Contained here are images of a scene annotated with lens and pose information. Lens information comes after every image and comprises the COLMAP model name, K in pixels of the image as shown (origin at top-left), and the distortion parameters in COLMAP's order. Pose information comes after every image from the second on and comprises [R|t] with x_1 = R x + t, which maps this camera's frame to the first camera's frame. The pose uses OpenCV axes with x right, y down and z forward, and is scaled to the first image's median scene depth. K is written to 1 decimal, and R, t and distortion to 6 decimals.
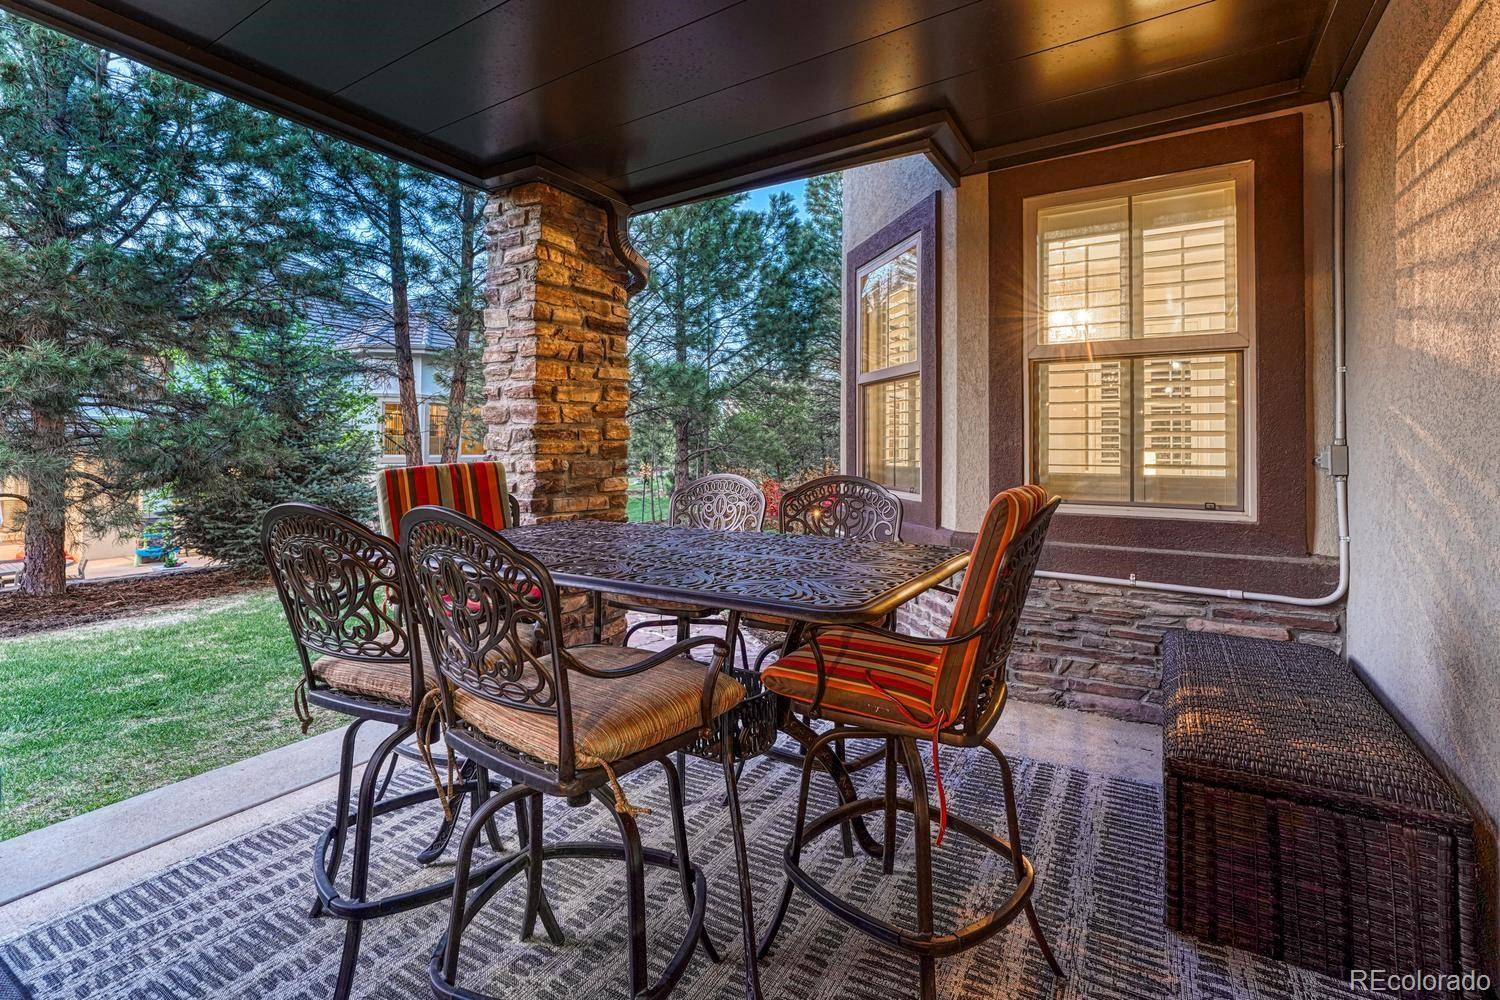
lens RADIAL K [[666.8, 0, 749.2], [0, 666.8, 440.7], [0, 0, 1]] dist [0.001532, 0.000155]
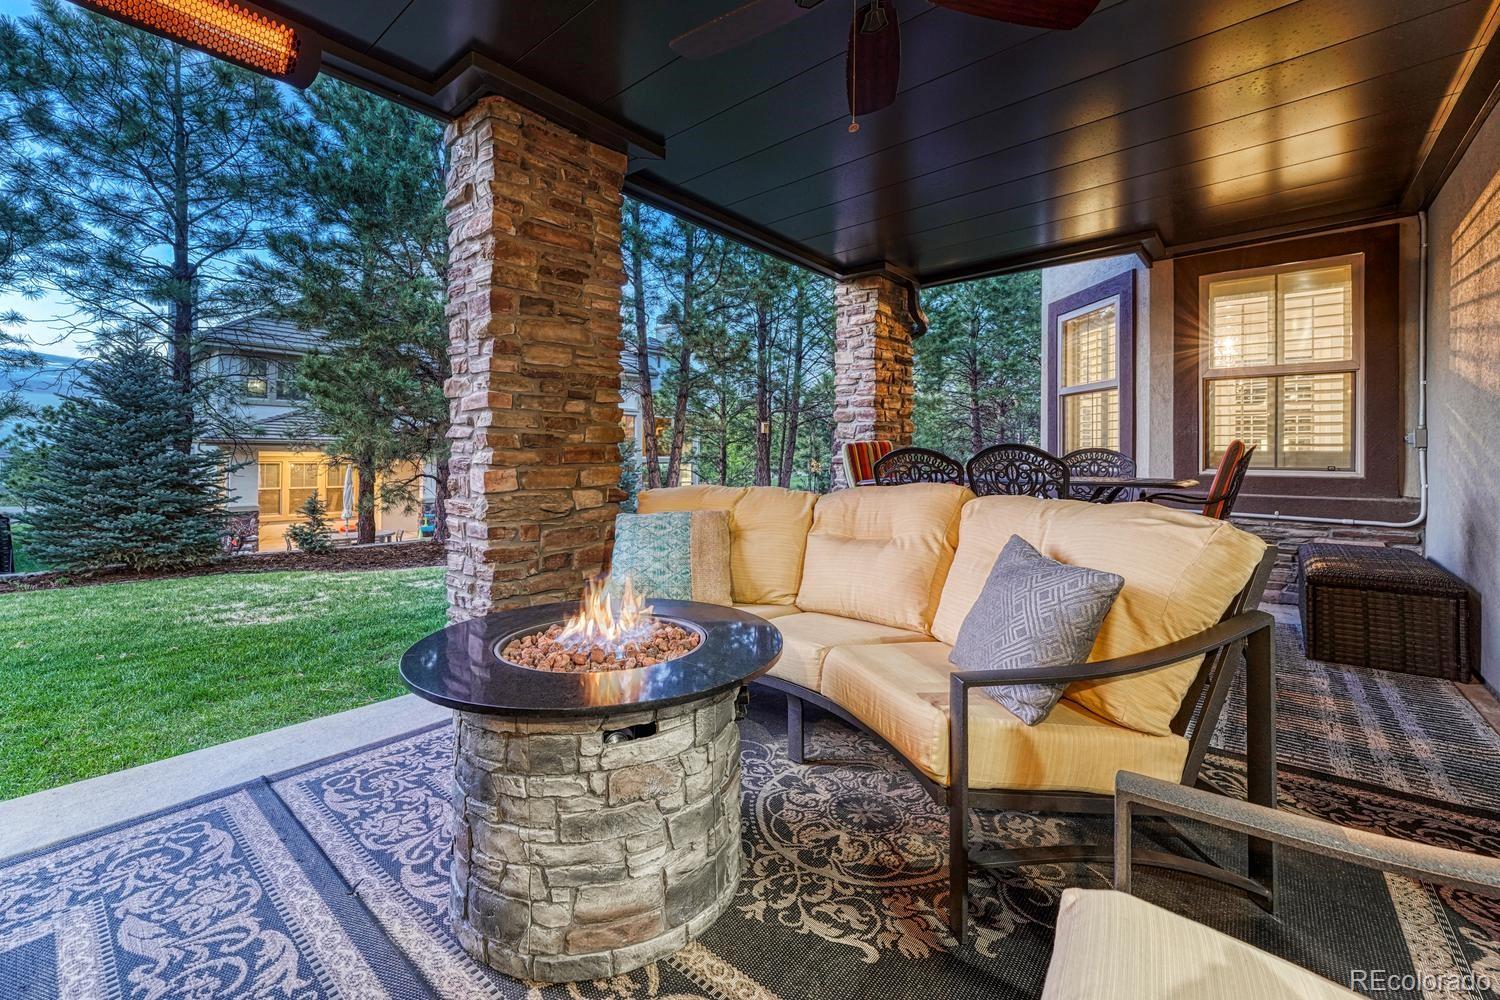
lens RADIAL K [[625.7, 0, 746.7], [0, 625.7, 456.4], [0, 0, 1]] dist [-0.009308, 0.006826]
pose [[0.989009, 0.001219, -0.147852, -0.442543], [0.000302, 0.999947, 0.010260, 0.048790], [0.147857, -0.010192, 0.988956, -0.639394]]
